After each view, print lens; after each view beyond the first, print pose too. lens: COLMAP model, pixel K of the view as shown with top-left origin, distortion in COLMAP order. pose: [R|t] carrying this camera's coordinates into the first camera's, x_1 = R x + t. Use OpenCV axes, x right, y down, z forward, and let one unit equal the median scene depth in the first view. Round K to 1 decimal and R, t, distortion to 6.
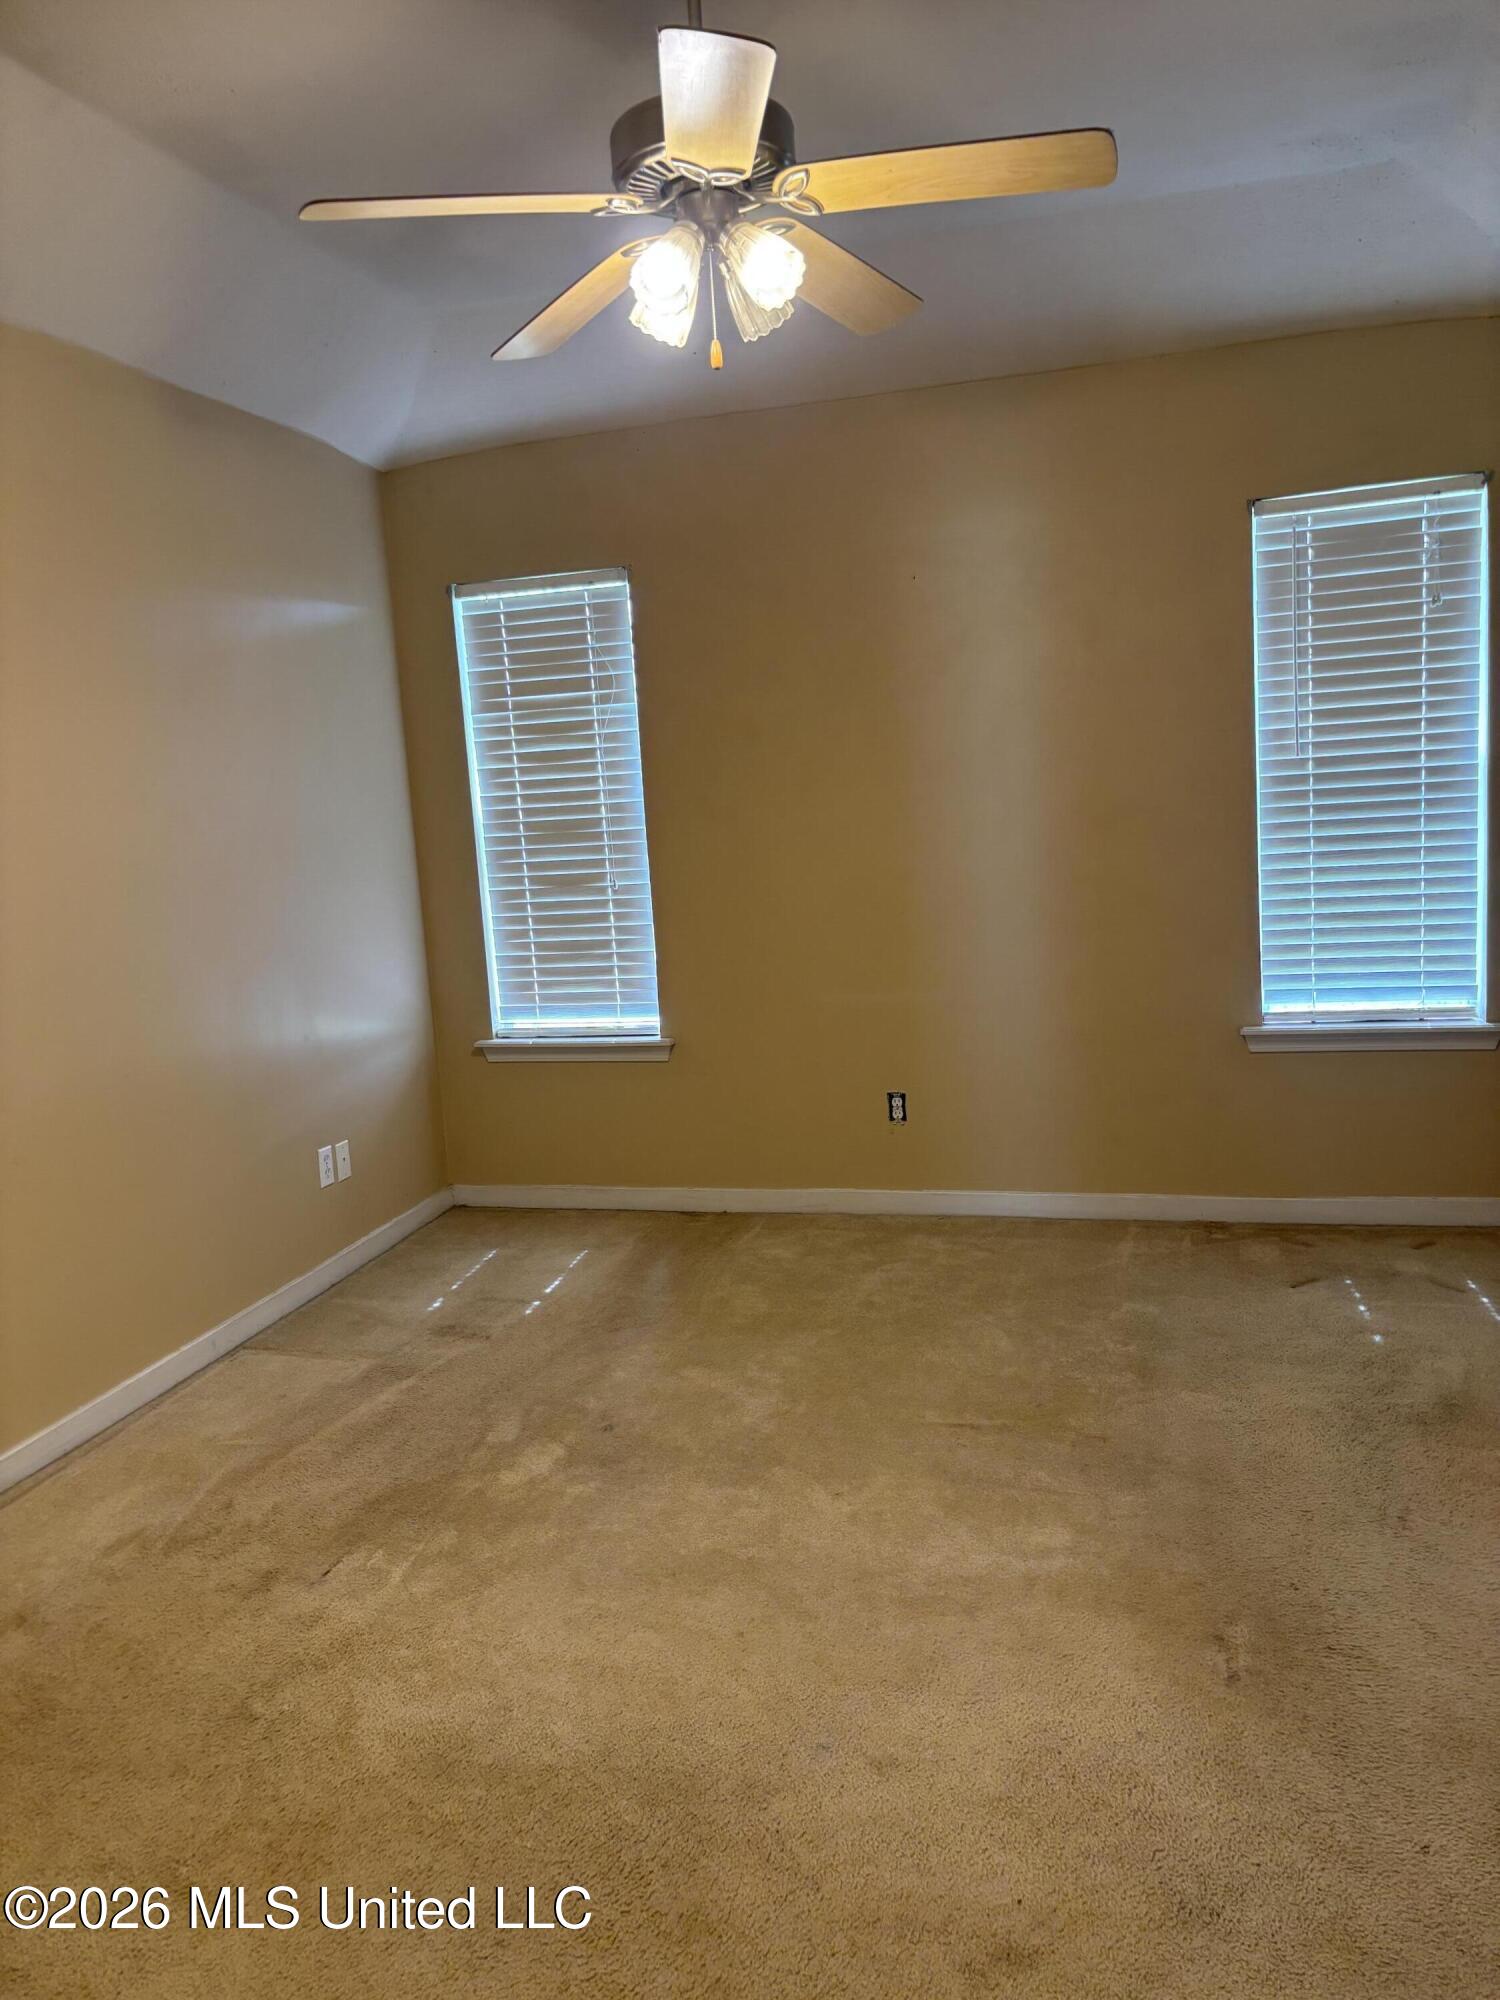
lens RADIAL K [[1514.1, 0, 734.2], [0, 1514.1, 999.3], [0, 0, 1]] dist [0.042023, -0.045716]
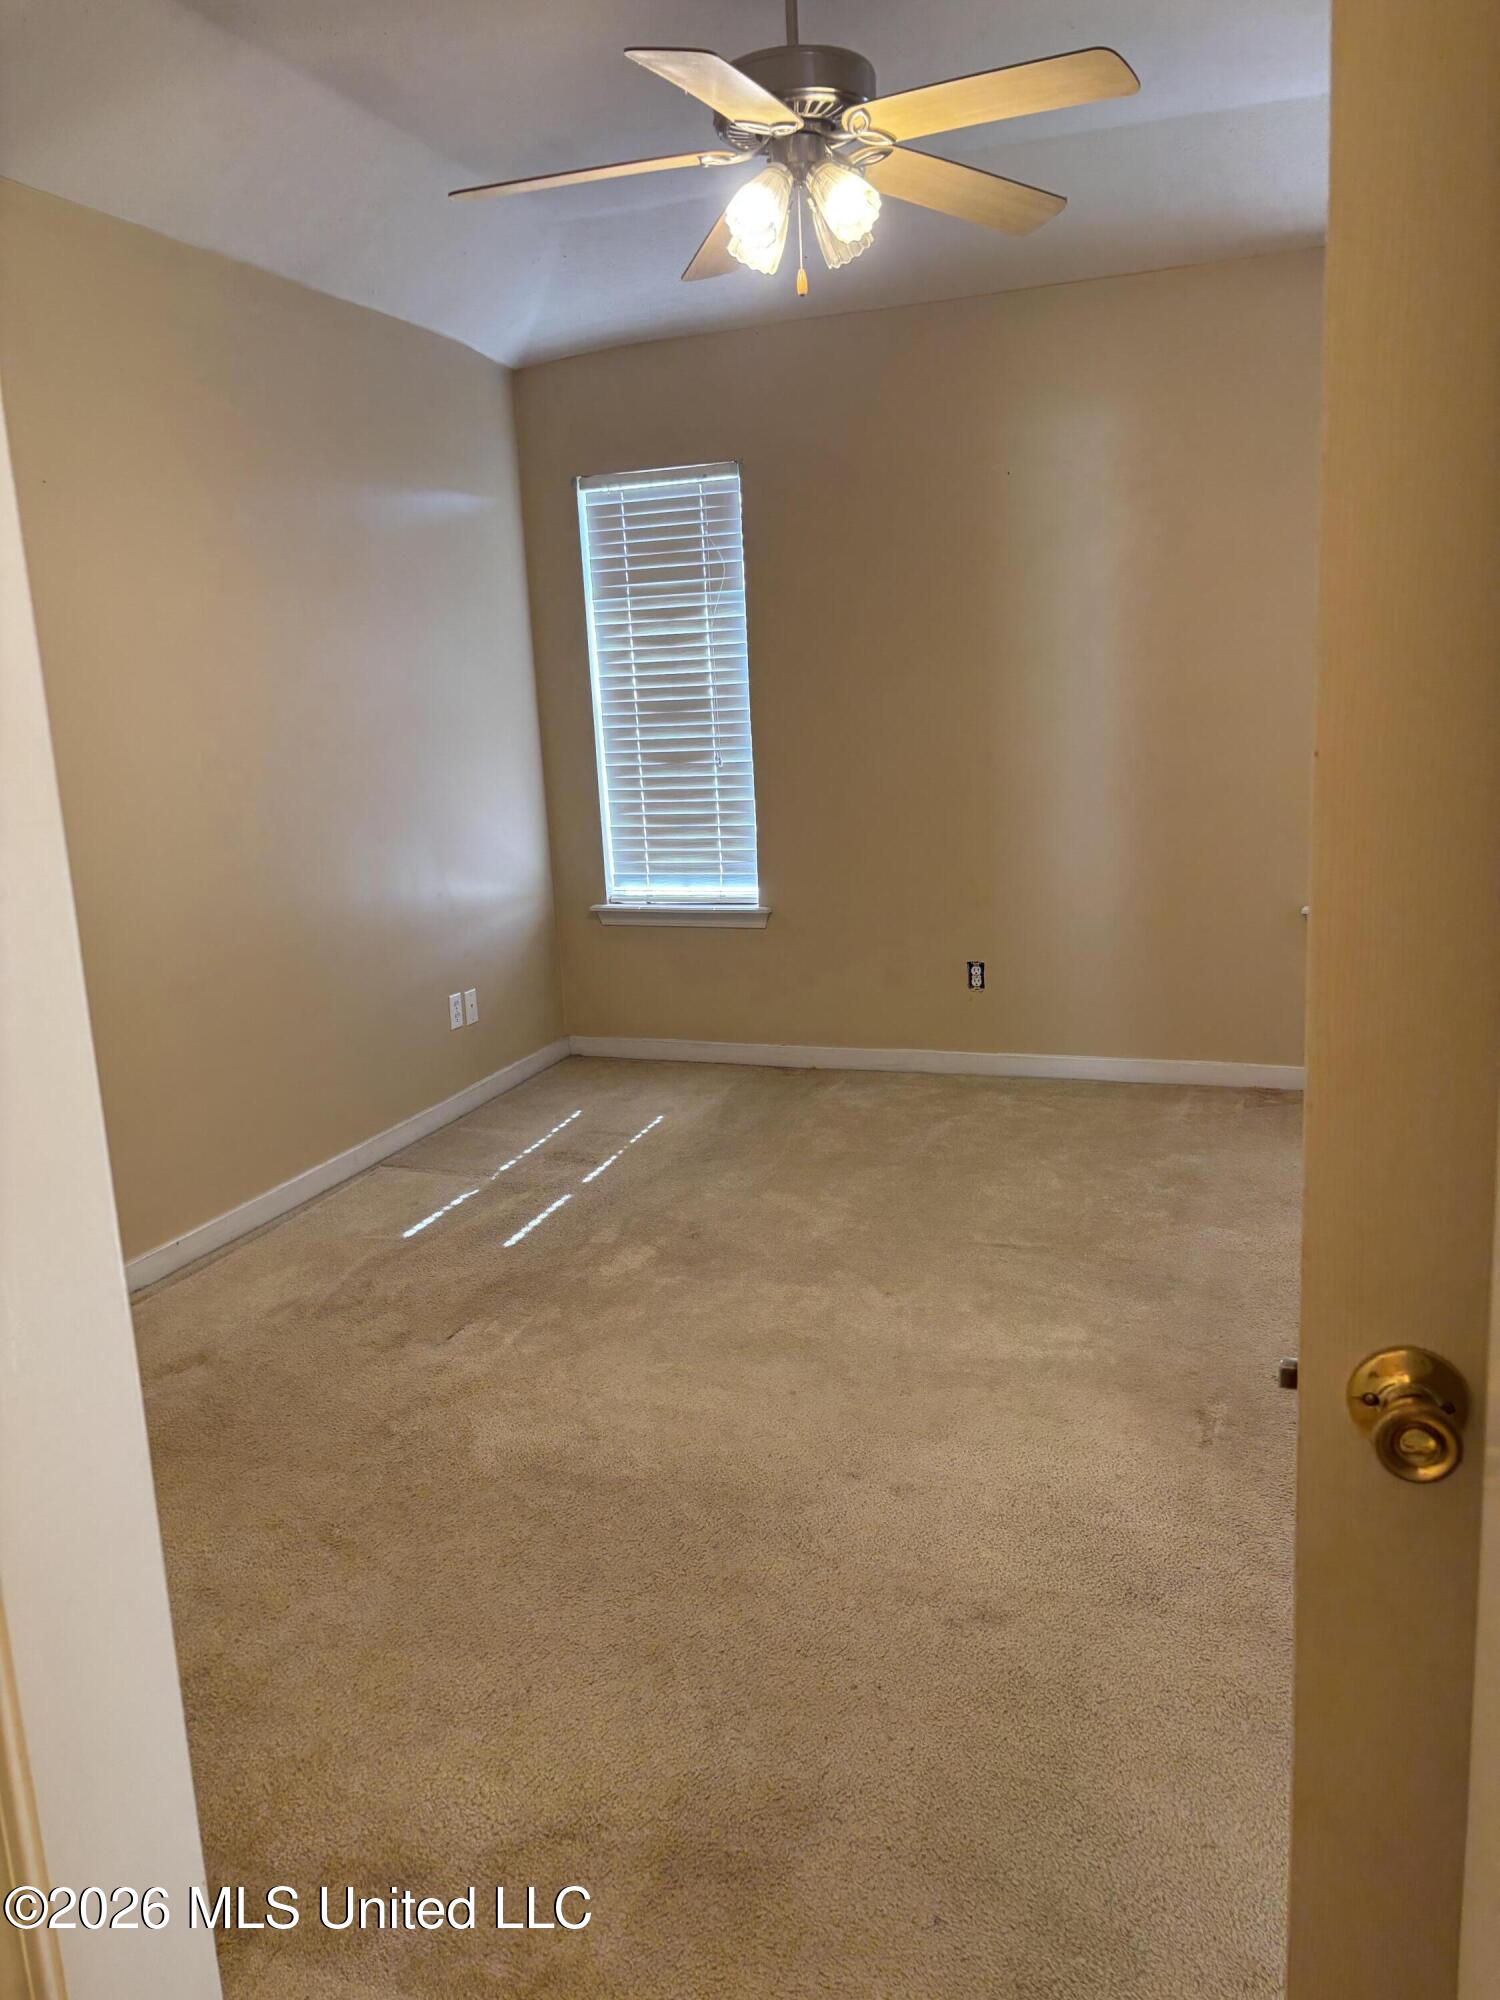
lens RADIAL K [[1514.1, 0, 741.1], [0, 1514.1, 984.8], [0, 0, 1]] dist [0.042023, -0.045716]
pose [[0.996671, 0.029944, -0.075827, 0.025715], [-0.025074, 0.997610, 0.064384, 0.014643], [0.077574, -0.062269, 0.995040, -0.093377]]
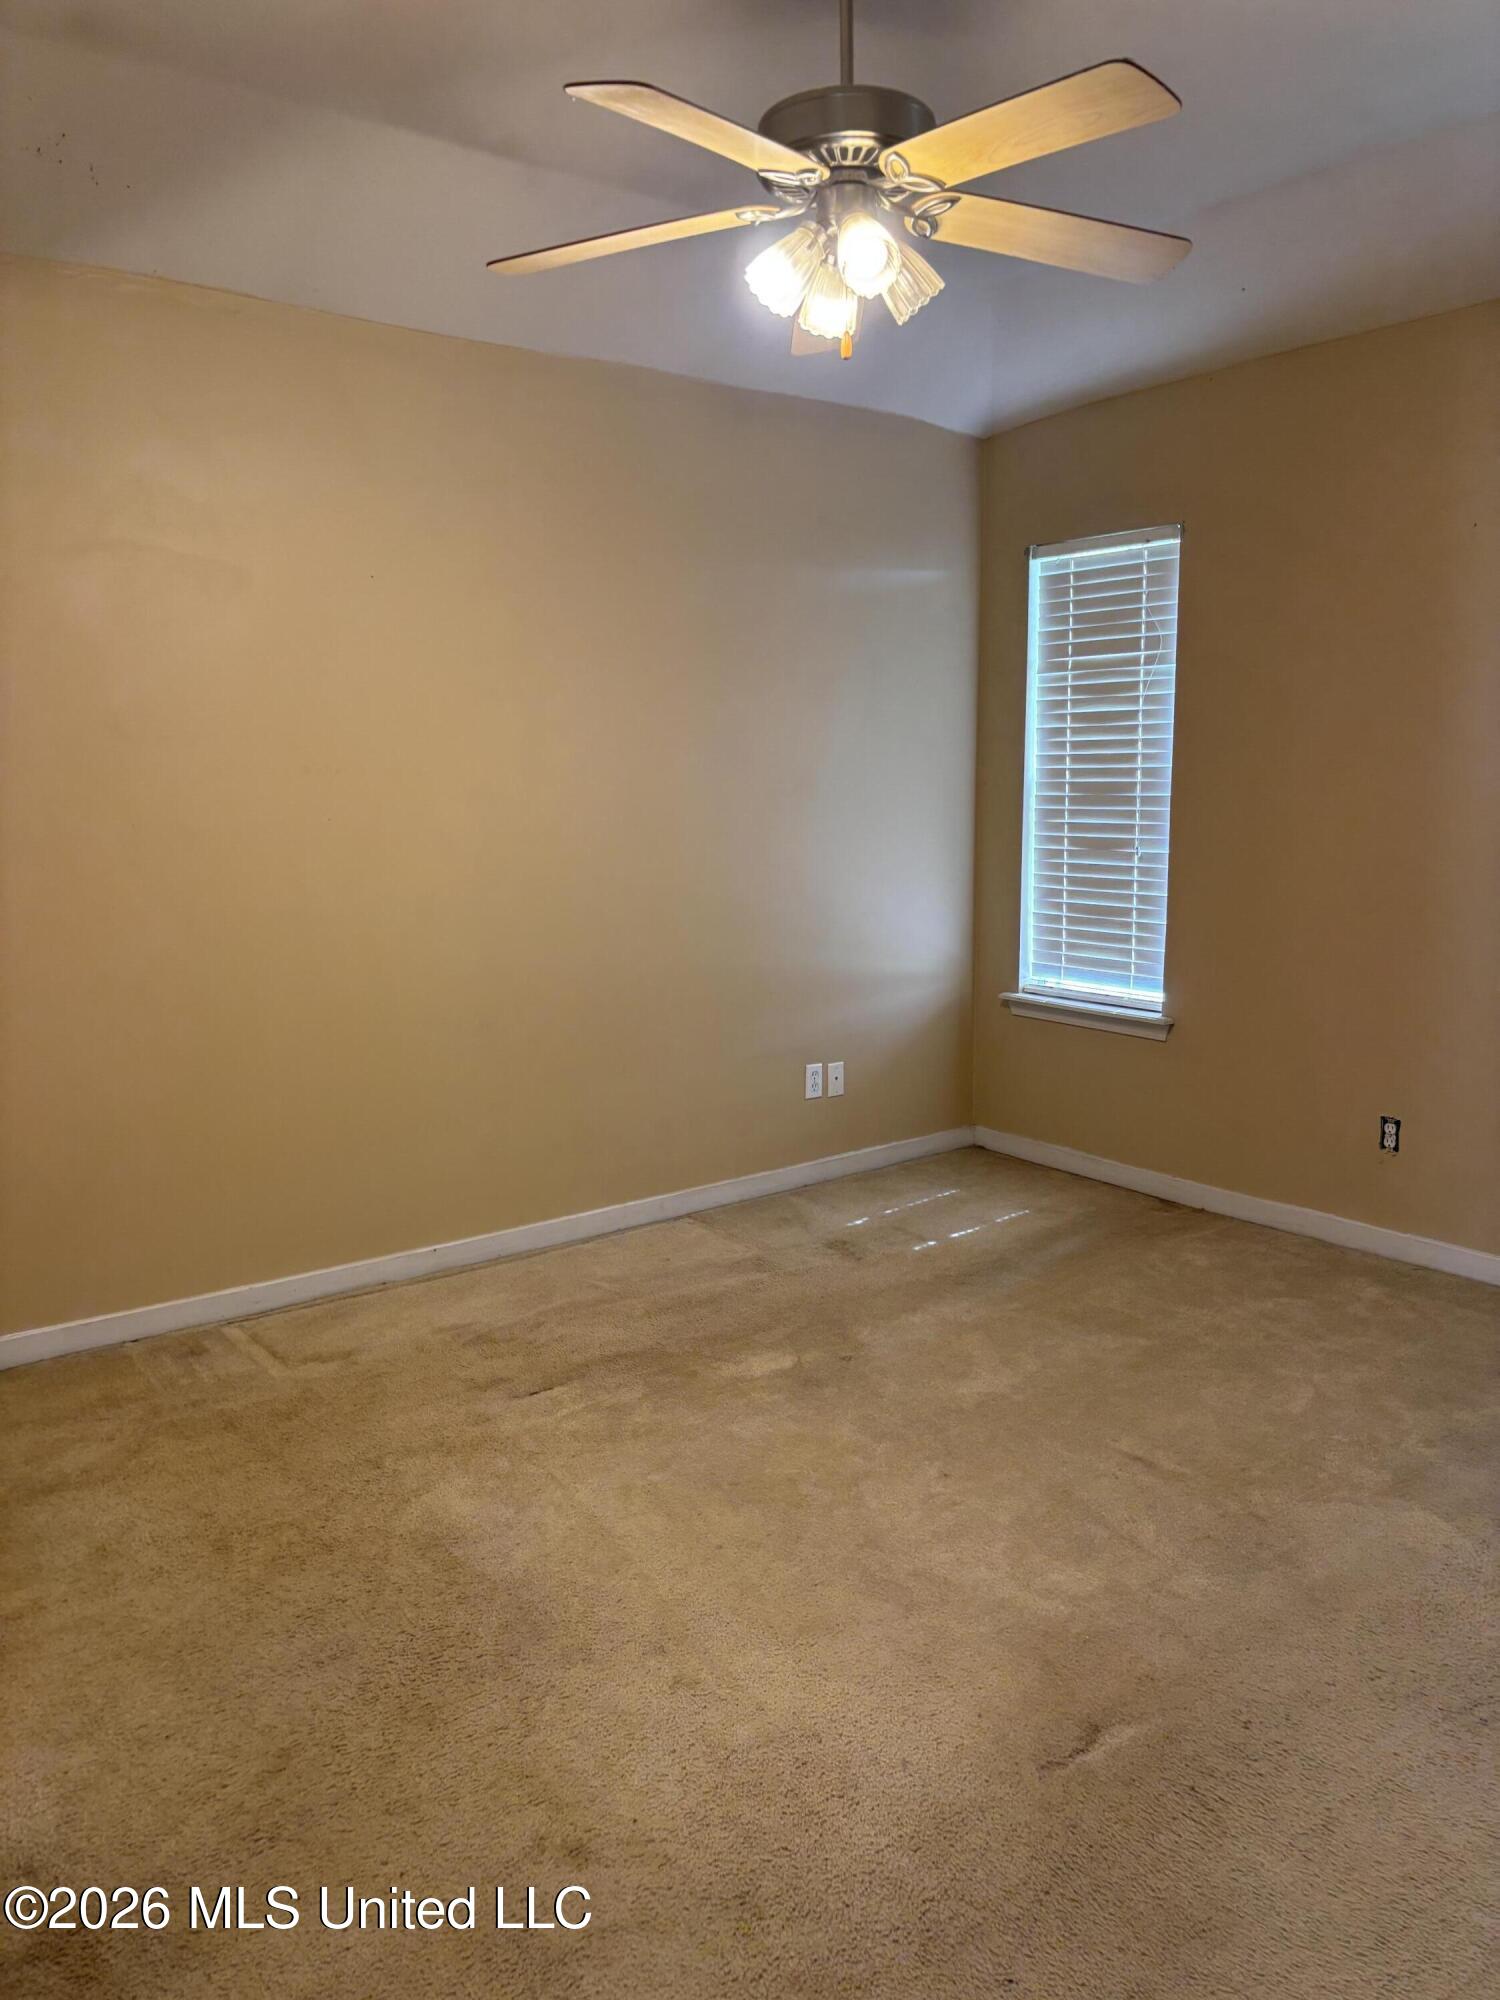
lens RADIAL K [[1514.1, 0, 752.7], [0, 1514.1, 990.8], [0, 0, 1]] dist [0.042023, -0.045716]
pose [[0.804815, 0.144140, -0.575758, 0.344623], [-0.124846, 0.989472, 0.073198, -0.033016], [0.580247, 0.012970, 0.814337, 0.074301]]
